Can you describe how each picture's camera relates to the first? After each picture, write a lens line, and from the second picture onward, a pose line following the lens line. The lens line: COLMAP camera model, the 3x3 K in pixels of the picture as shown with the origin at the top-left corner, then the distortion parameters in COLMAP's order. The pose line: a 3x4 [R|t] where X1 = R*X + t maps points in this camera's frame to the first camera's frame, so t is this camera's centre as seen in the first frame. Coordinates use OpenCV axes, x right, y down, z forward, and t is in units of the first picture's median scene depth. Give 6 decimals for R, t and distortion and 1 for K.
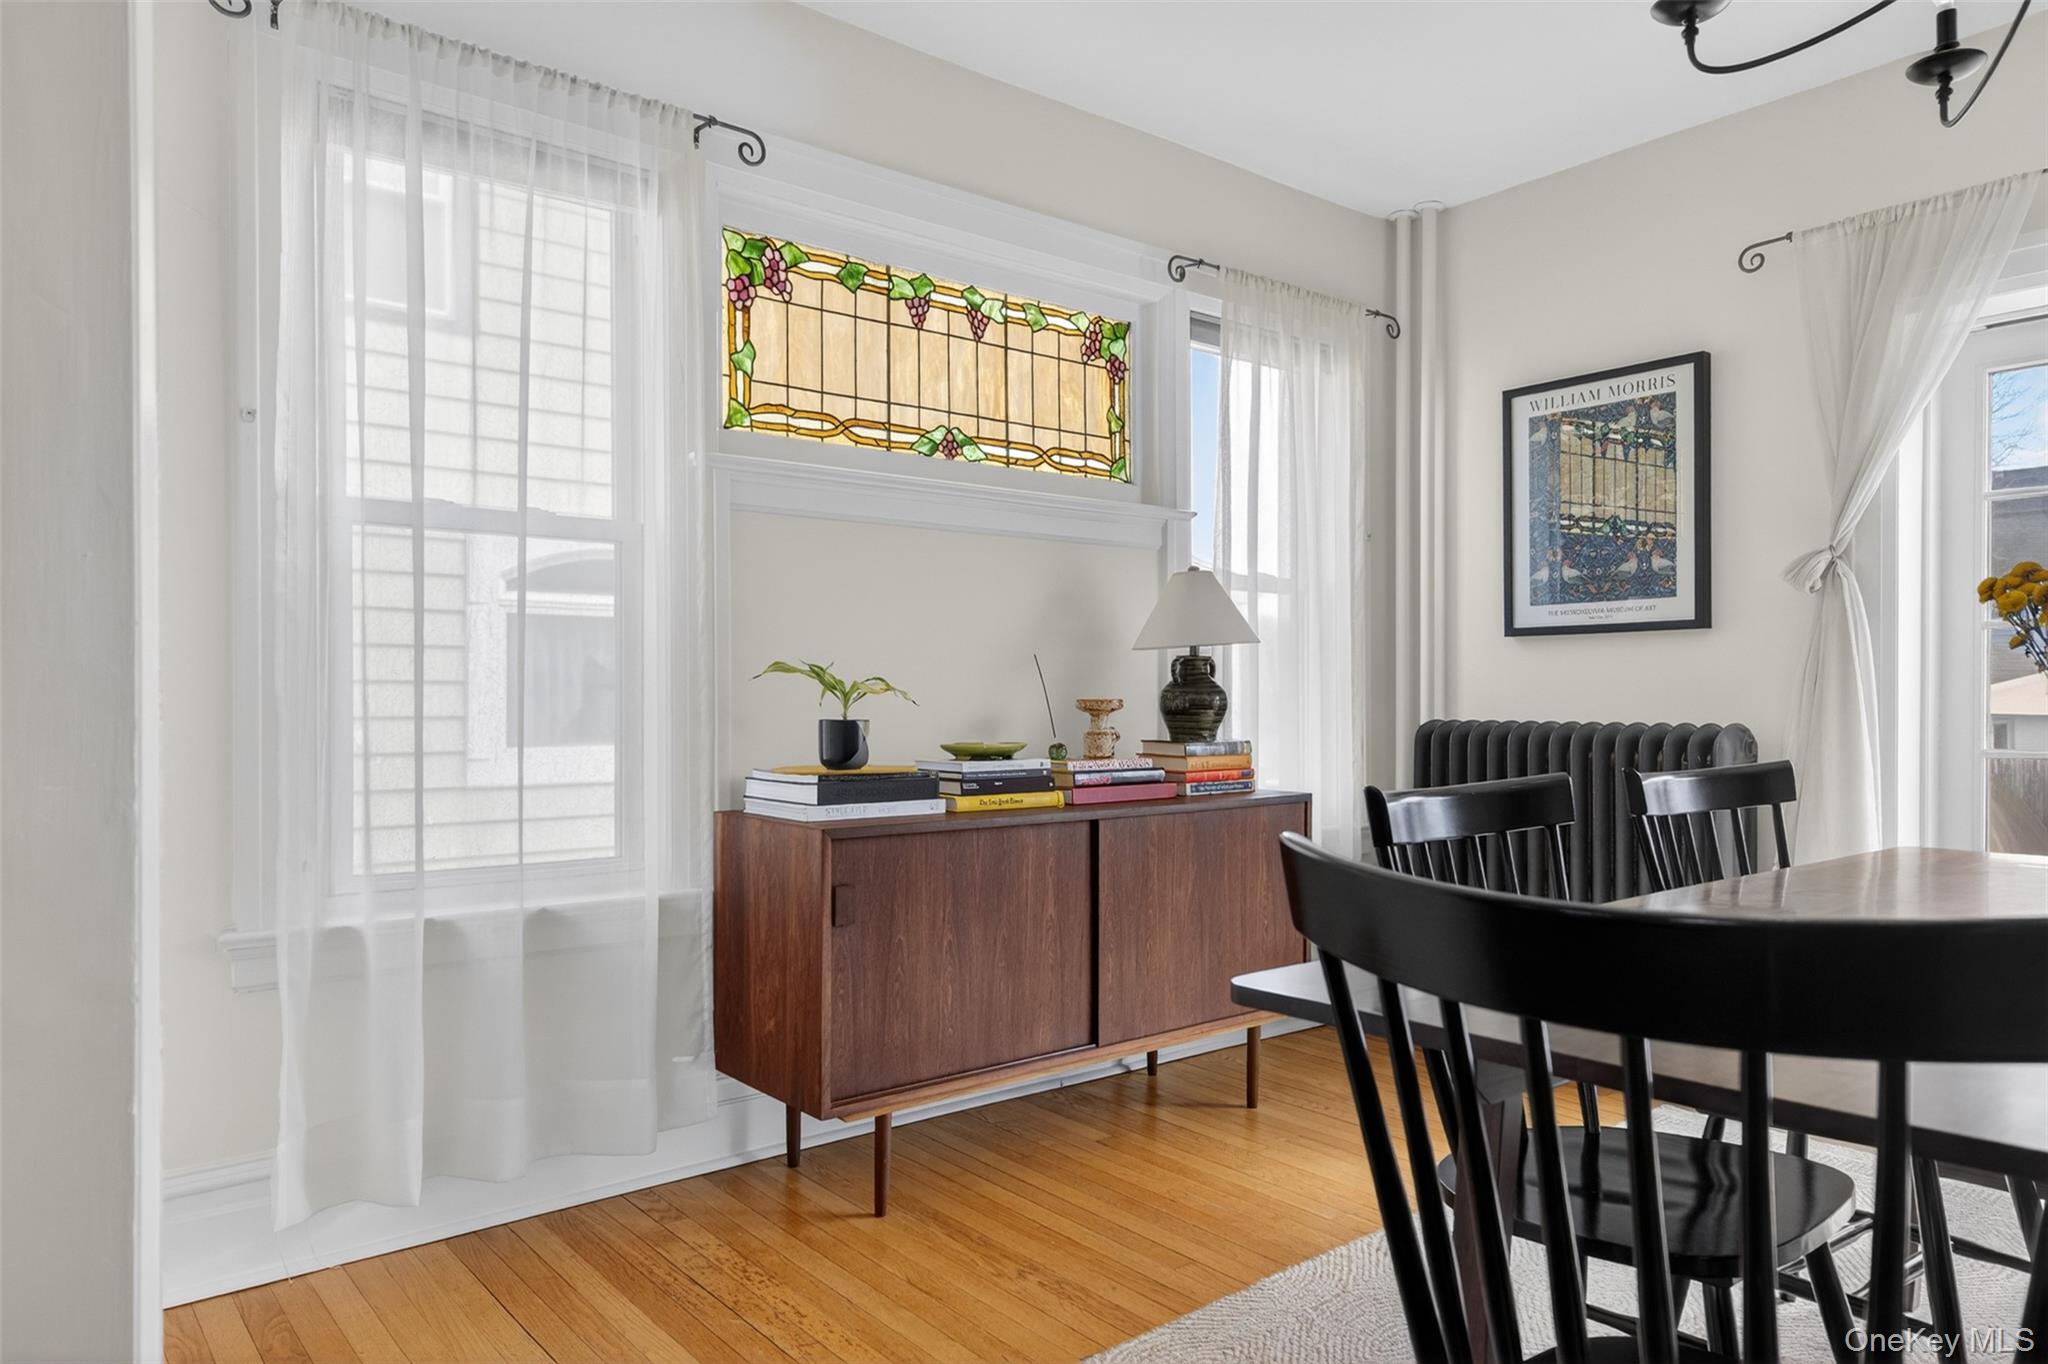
lens RADIAL K [[1335.2, 0, 1066.8], [0, 1335.2, 683.3], [0, 0, 1]] dist [0.016122, 0.000229]
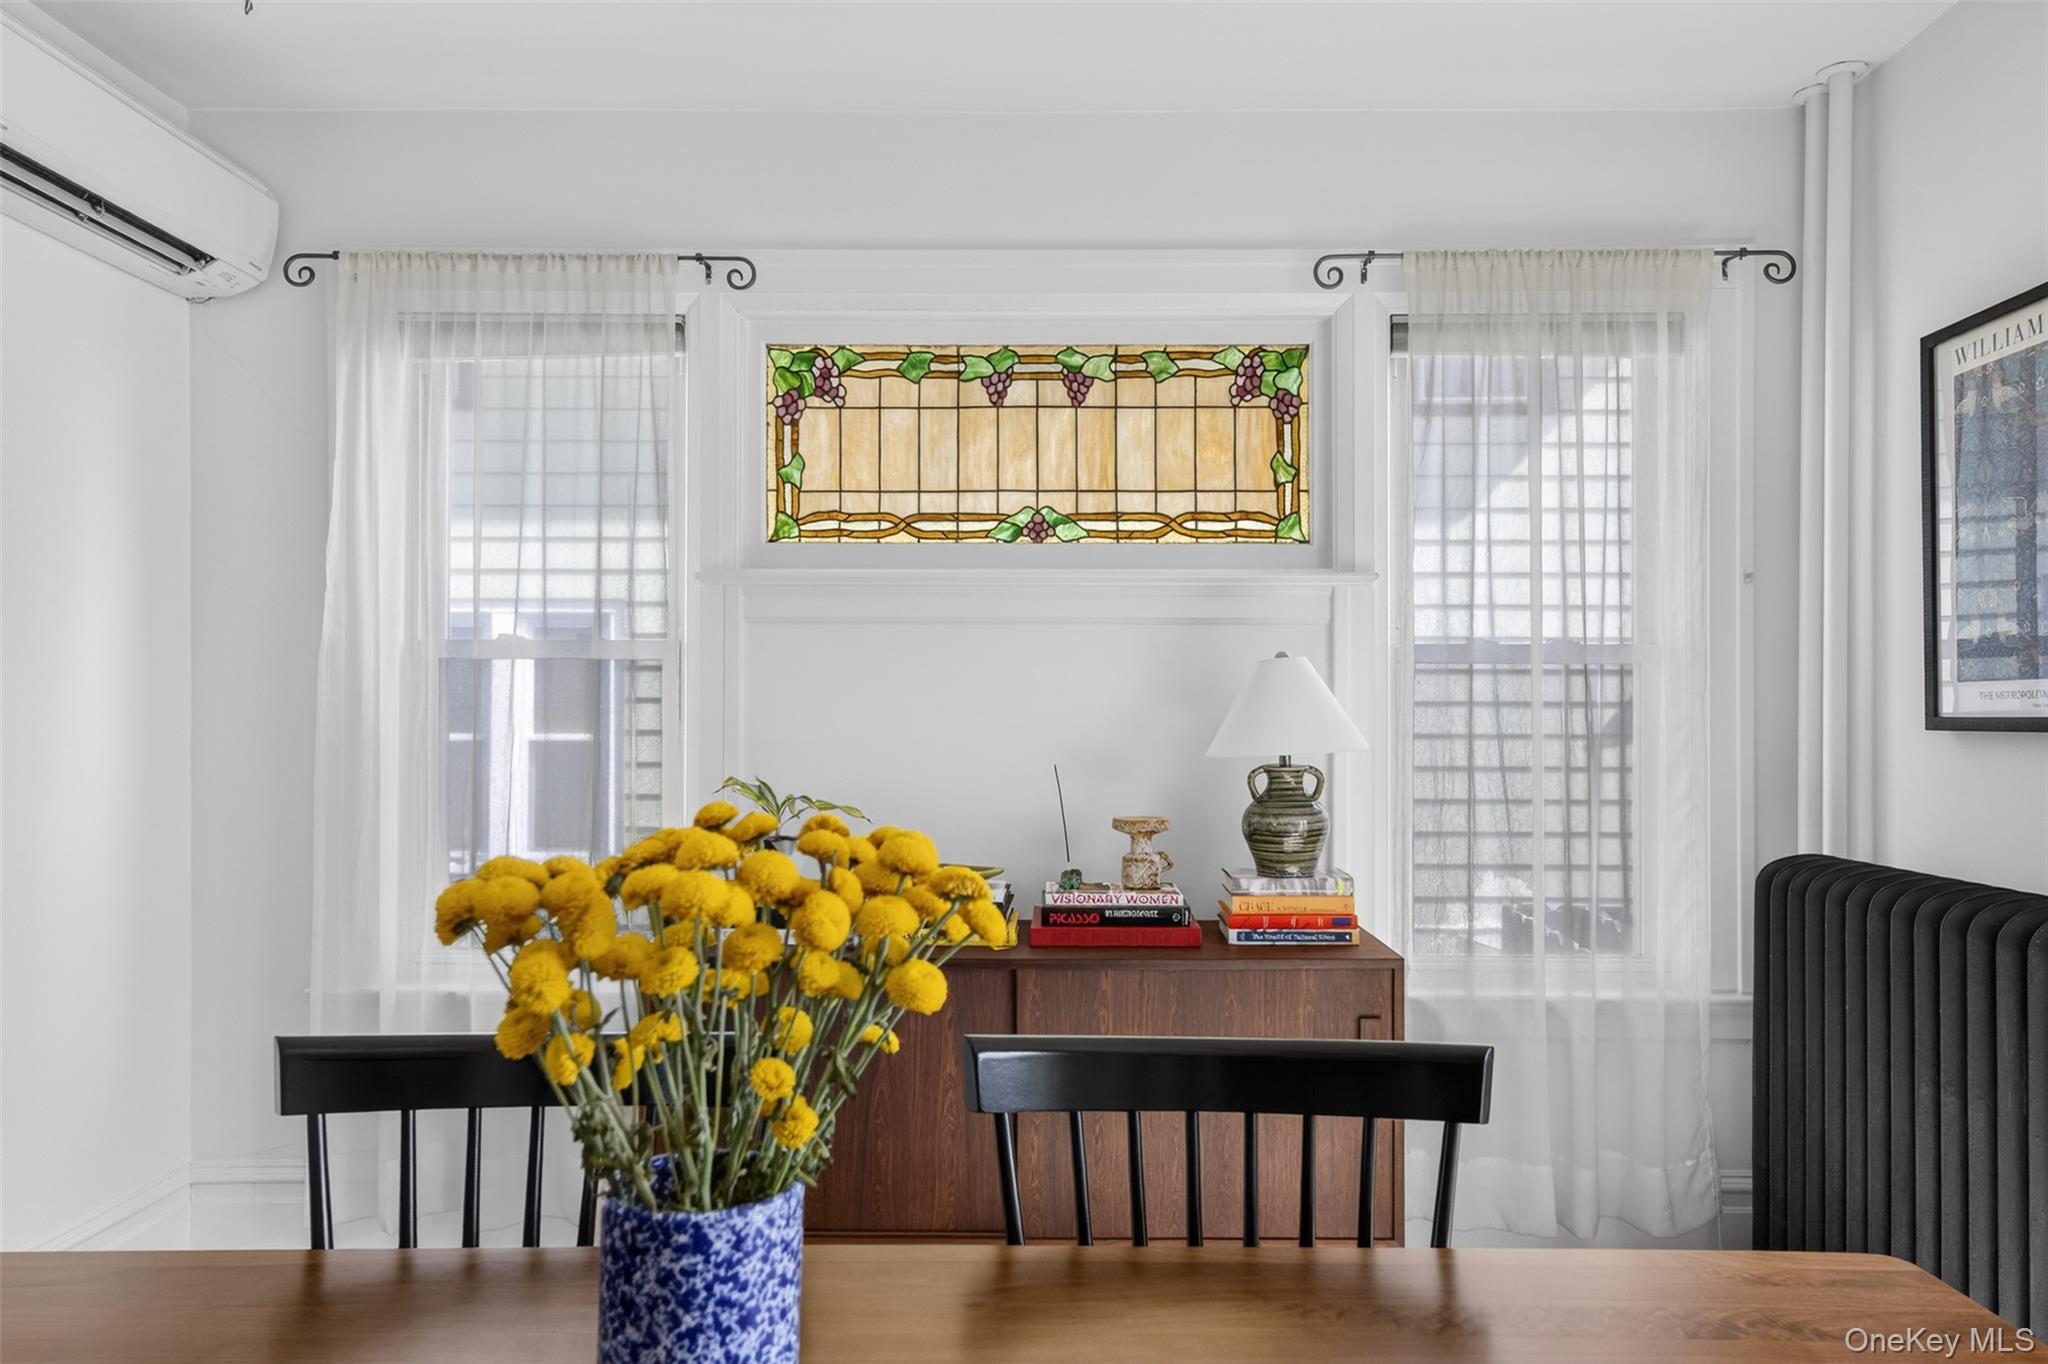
lens RADIAL K [[1335.2, 0, 1029.4], [0, 1335.2, 698.6], [0, 0, 1]] dist [0.016122, 0.000229]
pose [[0.765823, -0.006010, -0.643024, 0.498873], [0.001488, 0.999970, -0.007575, -0.055212], [0.643050, 0.004845, 0.765809, 0.303676]]
